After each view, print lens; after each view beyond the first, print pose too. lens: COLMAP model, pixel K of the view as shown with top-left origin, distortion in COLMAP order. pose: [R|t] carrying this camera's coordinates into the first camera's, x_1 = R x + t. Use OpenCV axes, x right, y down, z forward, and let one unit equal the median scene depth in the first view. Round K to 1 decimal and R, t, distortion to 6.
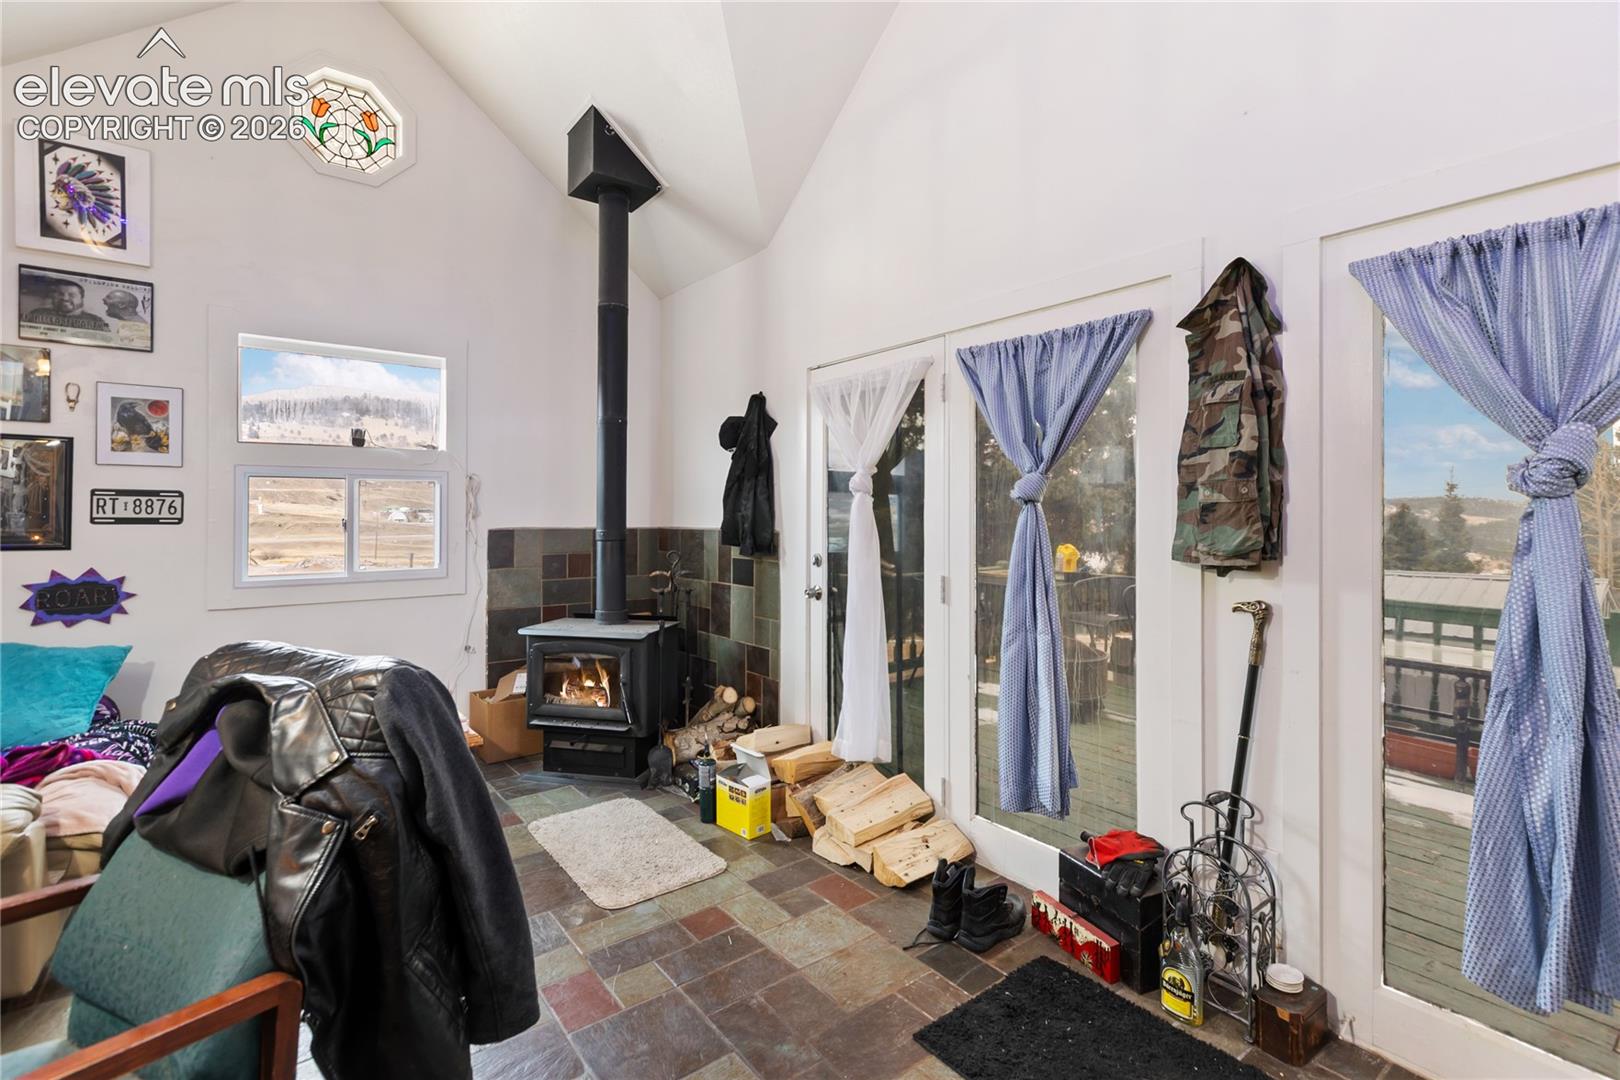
lens RADIAL K [[742.6, 0, 807.2], [0, 742.6, 509.8], [0, 0, 1]] dist [0.002273, -0.000396]
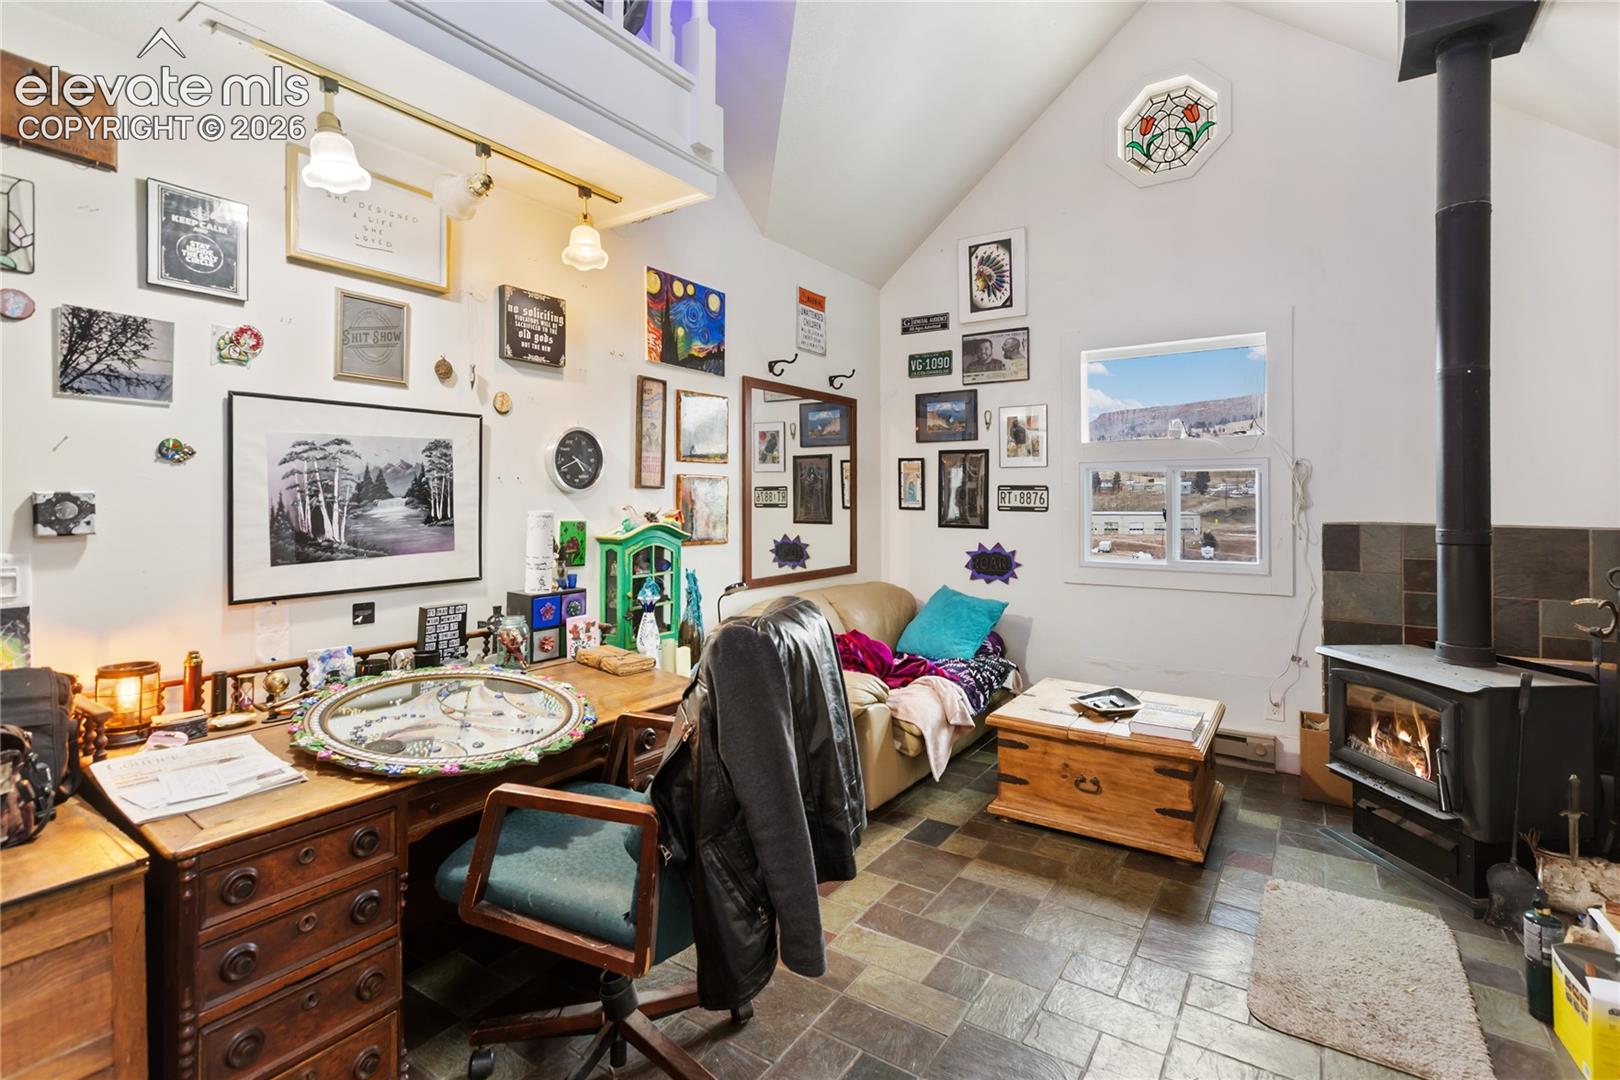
lens RADIAL K [[742.6, 0, 818.2], [0, 742.6, 497.1], [0, 0, 1]] dist [0.002273, -0.000396]
pose [[0.318582, -0.005095, -0.947882, 0.235145], [0.002416, 0.999987, -0.004563, -0.001097], [0.947892, -0.000836, 0.318590, 0.235566]]
